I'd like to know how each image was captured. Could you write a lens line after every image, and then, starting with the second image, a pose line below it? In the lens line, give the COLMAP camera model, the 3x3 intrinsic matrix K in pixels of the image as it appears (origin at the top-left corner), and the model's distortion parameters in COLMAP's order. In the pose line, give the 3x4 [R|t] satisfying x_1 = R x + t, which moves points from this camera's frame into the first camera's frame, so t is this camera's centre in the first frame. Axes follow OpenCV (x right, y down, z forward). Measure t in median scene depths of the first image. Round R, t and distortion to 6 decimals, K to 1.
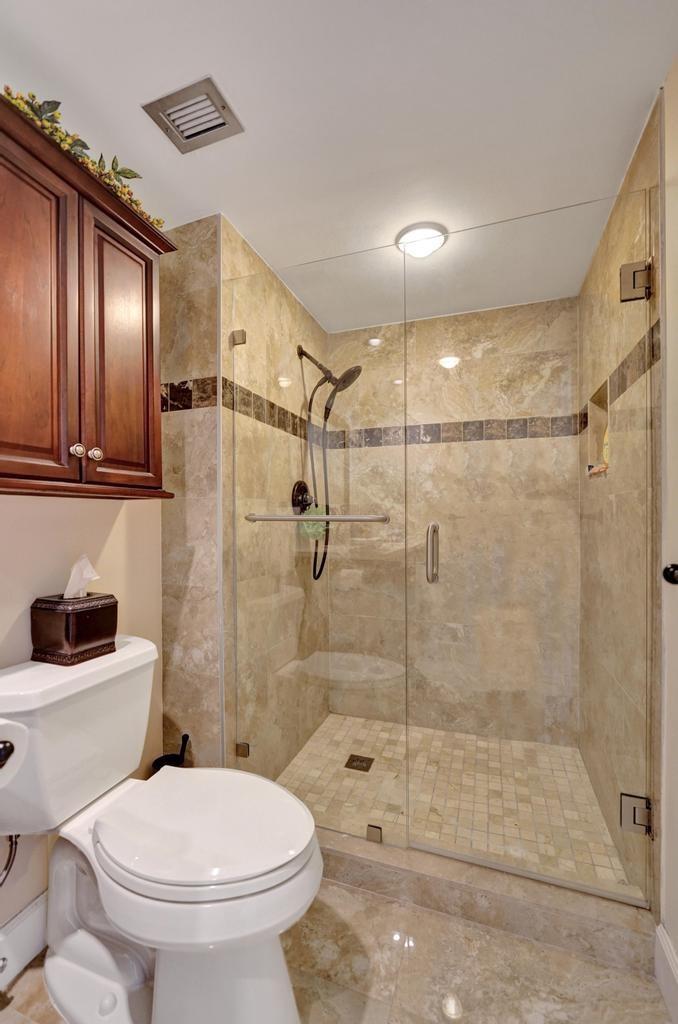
lens RADIAL K [[434.0, 0, 330.5], [0, 434.0, 518.8], [0, 0, 1]] dist [-0.003380, -0.000173]
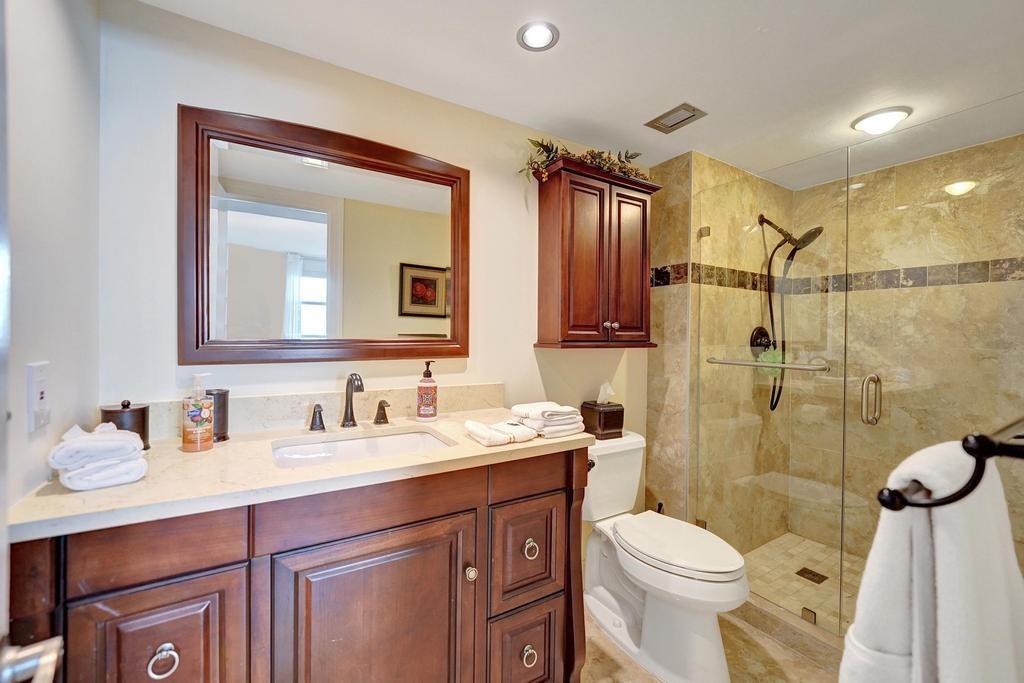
lens RADIAL K [[426.2, 0, 507.1], [0, 426.2, 336.2], [0, 0, 1]] dist [-0.010540, 0.000430]
pose [[0.790752, 0.019351, -0.611830, 0.125797], [-0.017171, 0.999808, 0.009430, -0.077804], [0.611895, 0.003049, 0.790933, -0.459617]]
